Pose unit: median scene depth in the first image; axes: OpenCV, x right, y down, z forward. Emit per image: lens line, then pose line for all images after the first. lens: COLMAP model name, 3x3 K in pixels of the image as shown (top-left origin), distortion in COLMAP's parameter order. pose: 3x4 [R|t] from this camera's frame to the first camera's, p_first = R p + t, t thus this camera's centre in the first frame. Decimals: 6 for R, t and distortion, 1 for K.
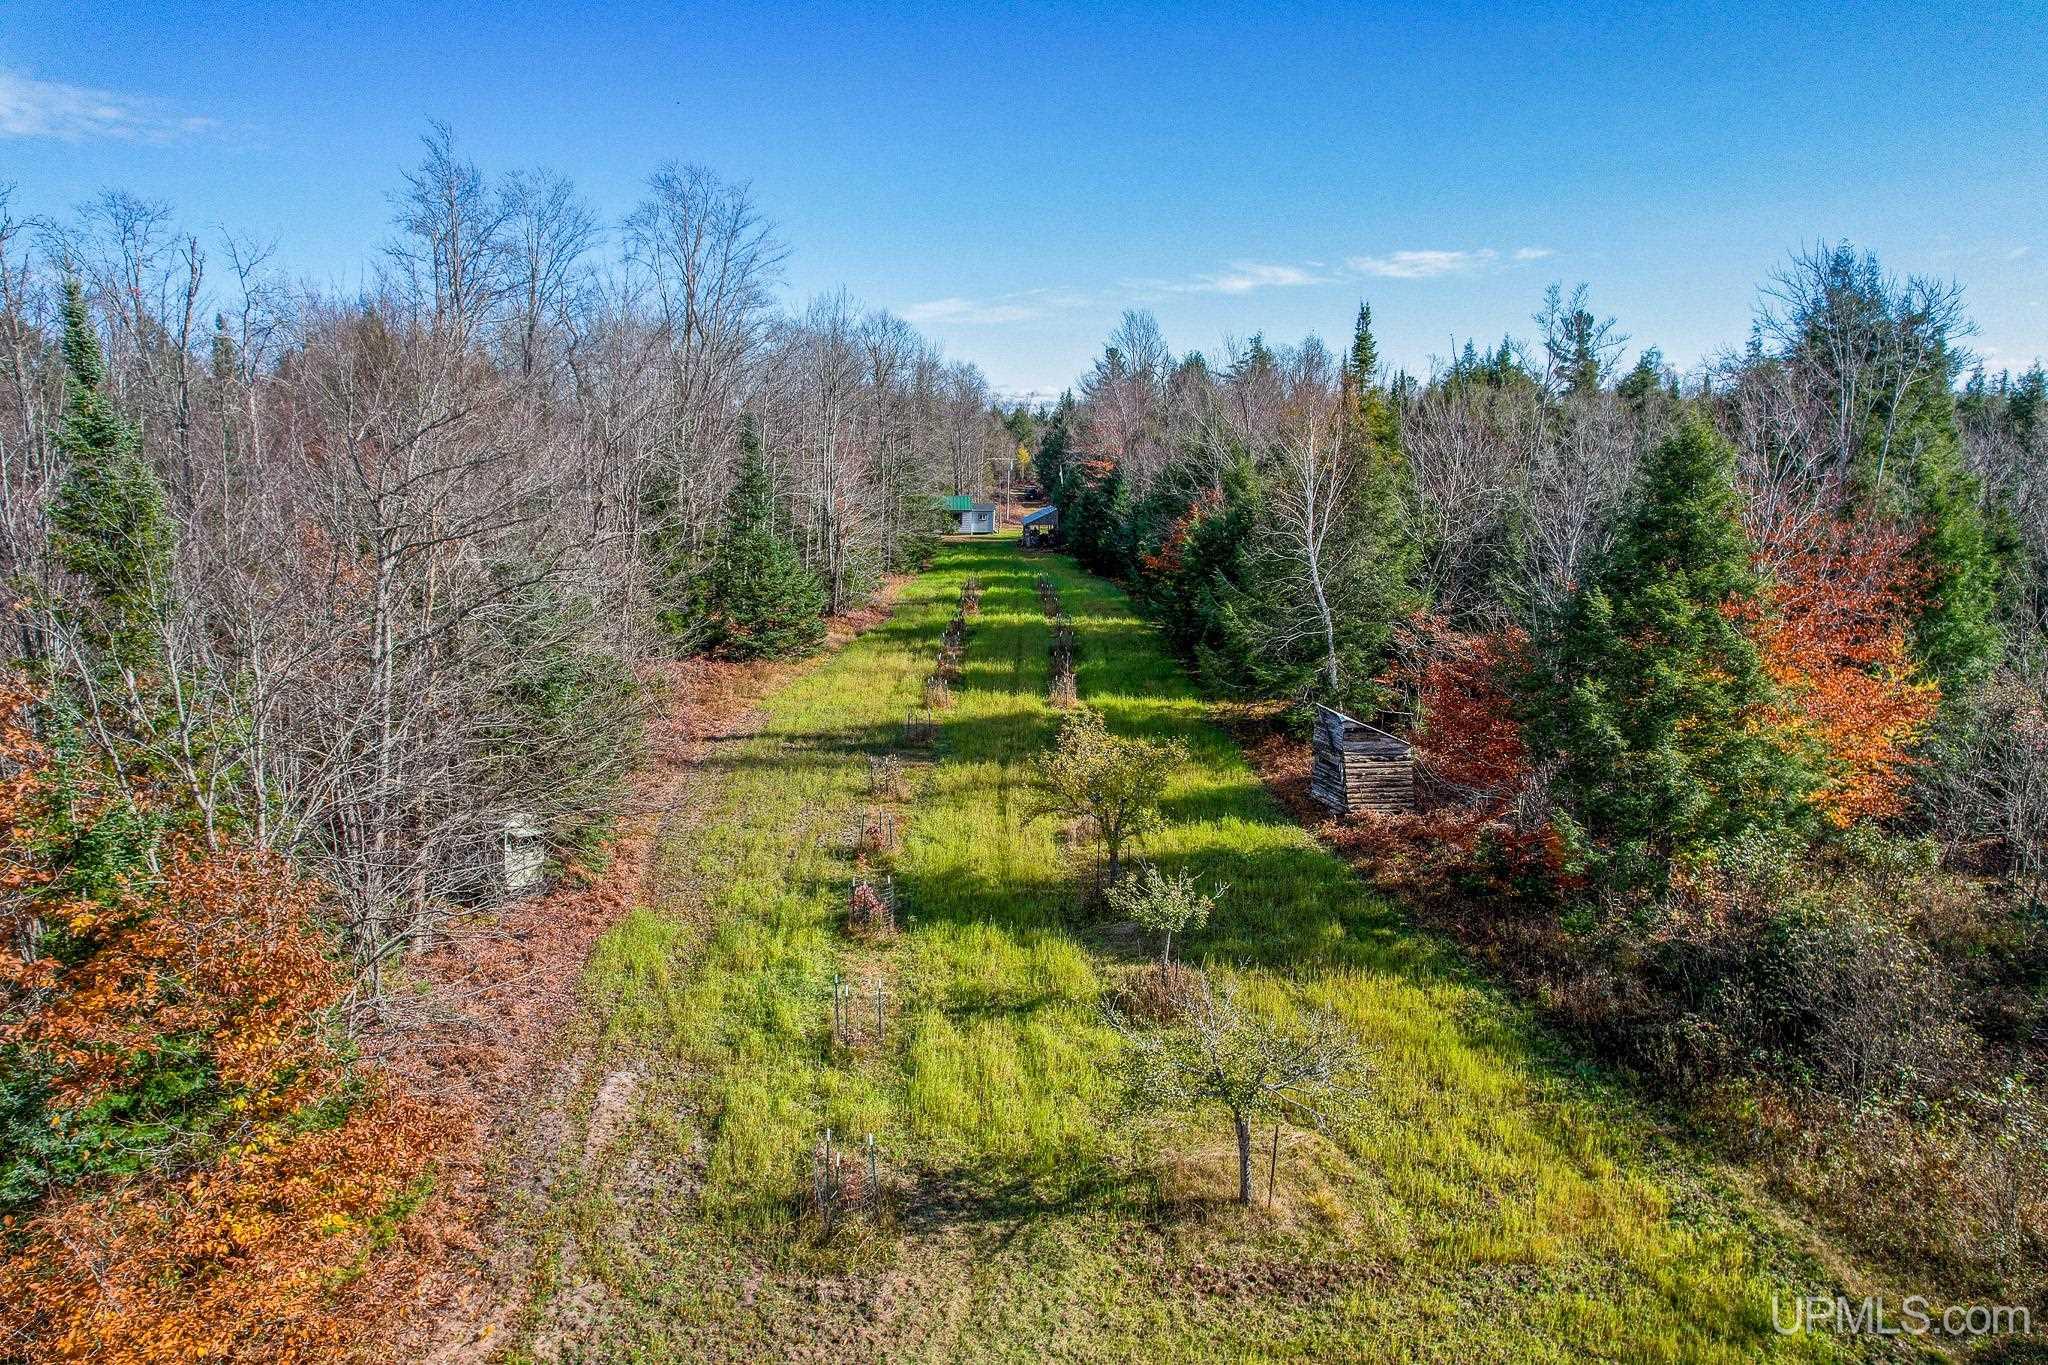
lens RADIAL K [[1324.6, 0, 1024.0], [0, 1324.6, 682.5], [0, 0, 1]] dist [-0.087237, 0.085559]
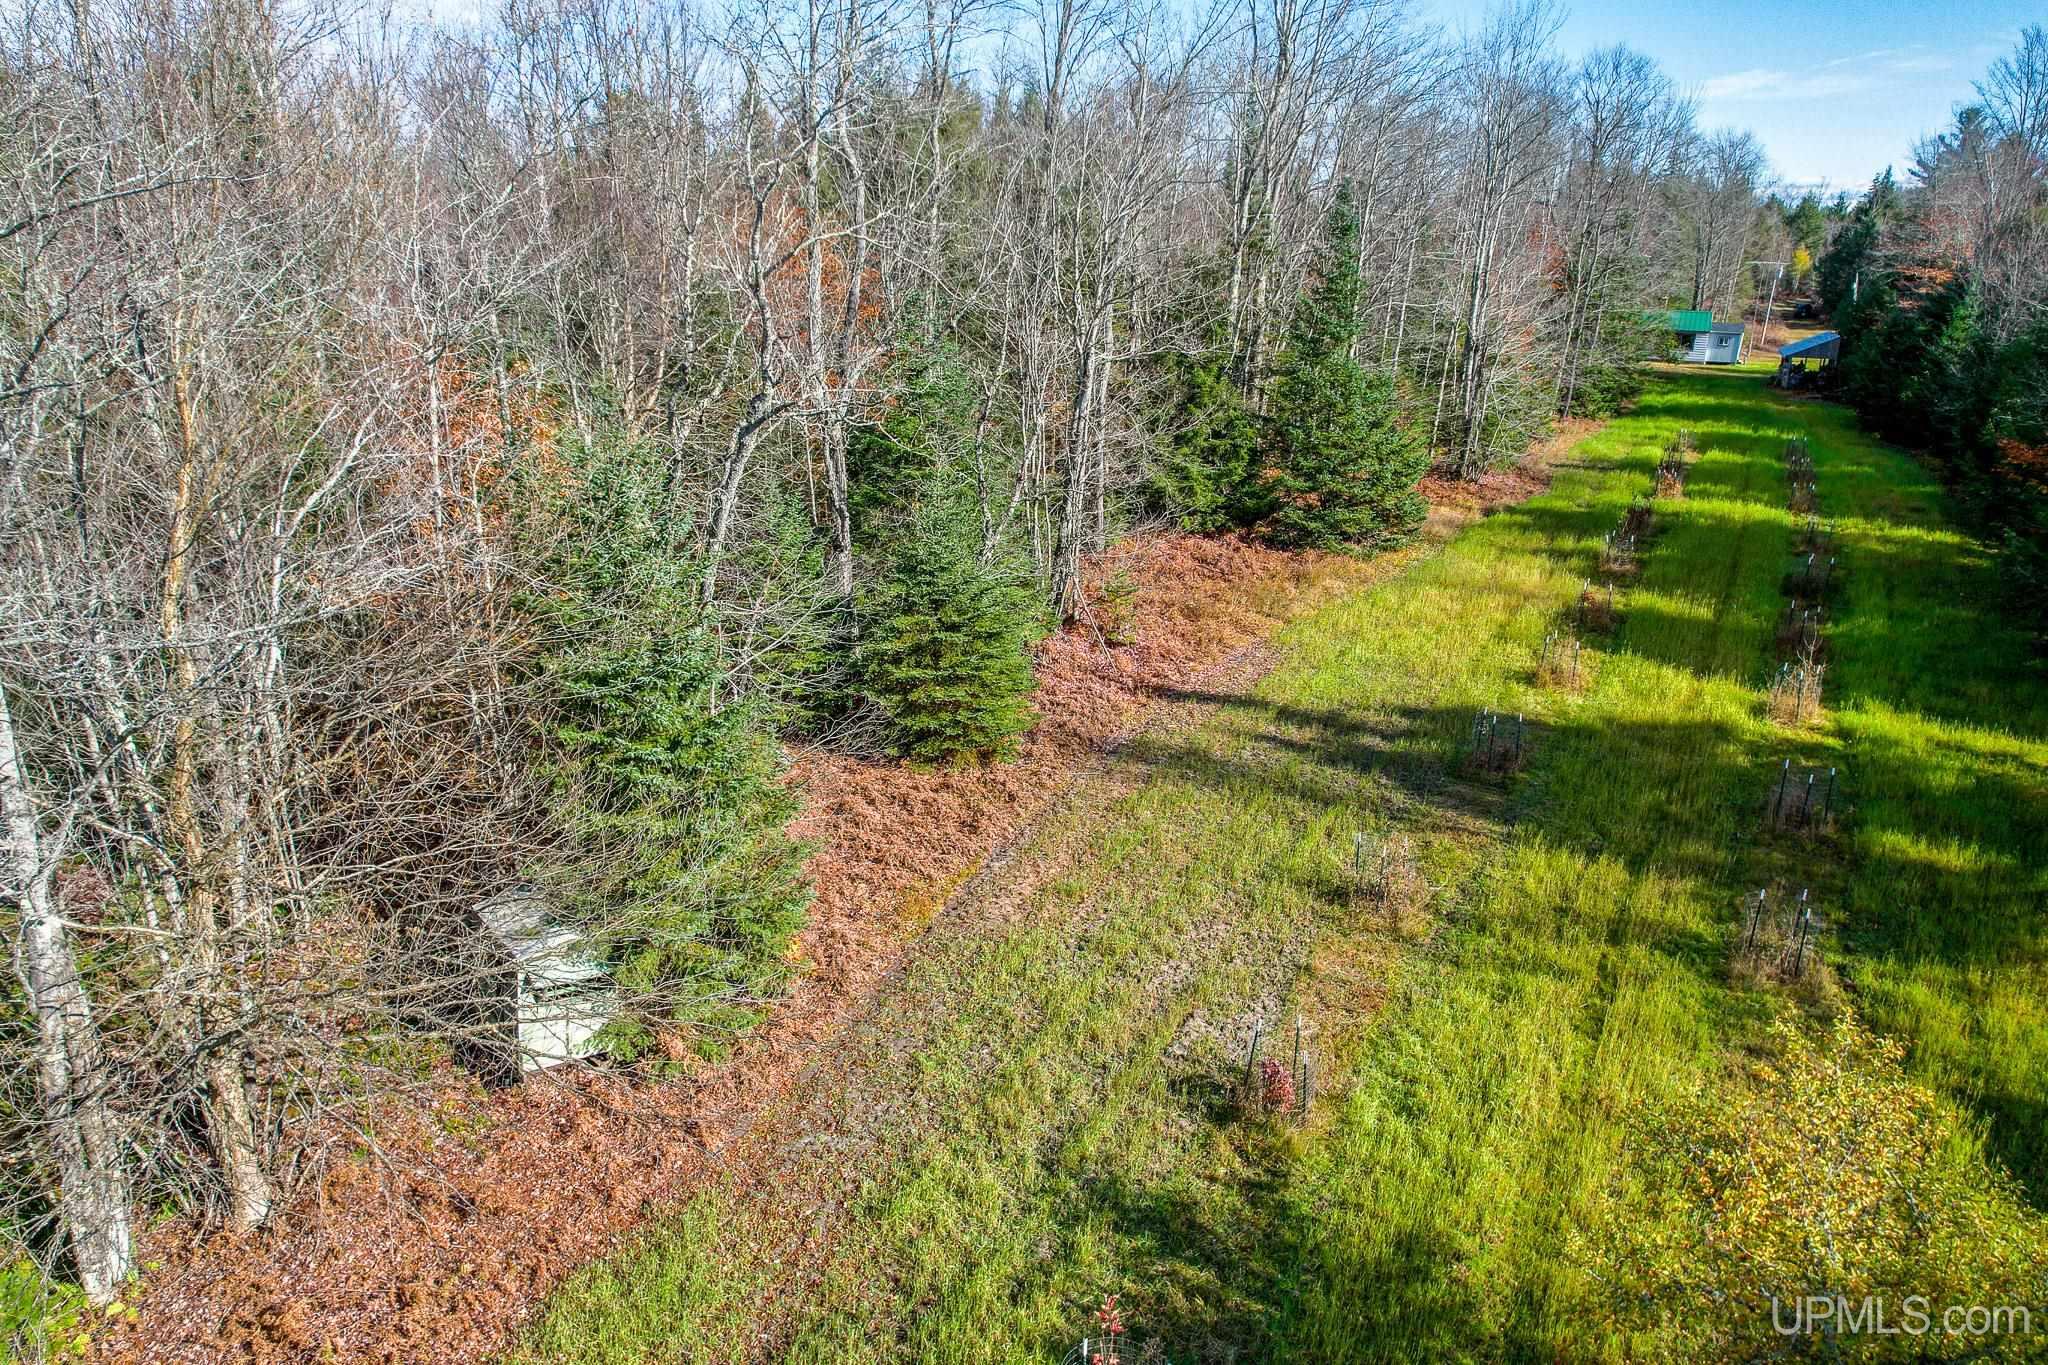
lens RADIAL K [[1324.6, 0, 1024.0], [0, 1324.6, 682.5], [0, 0, 1]] dist [-0.087237, 0.085559]
pose [[0.867770, 0.167613, -0.467848, 0.002183], [-0.096260, 0.980268, 0.172651, -0.041571], [0.487555, -0.104786, 0.866782, 0.249269]]
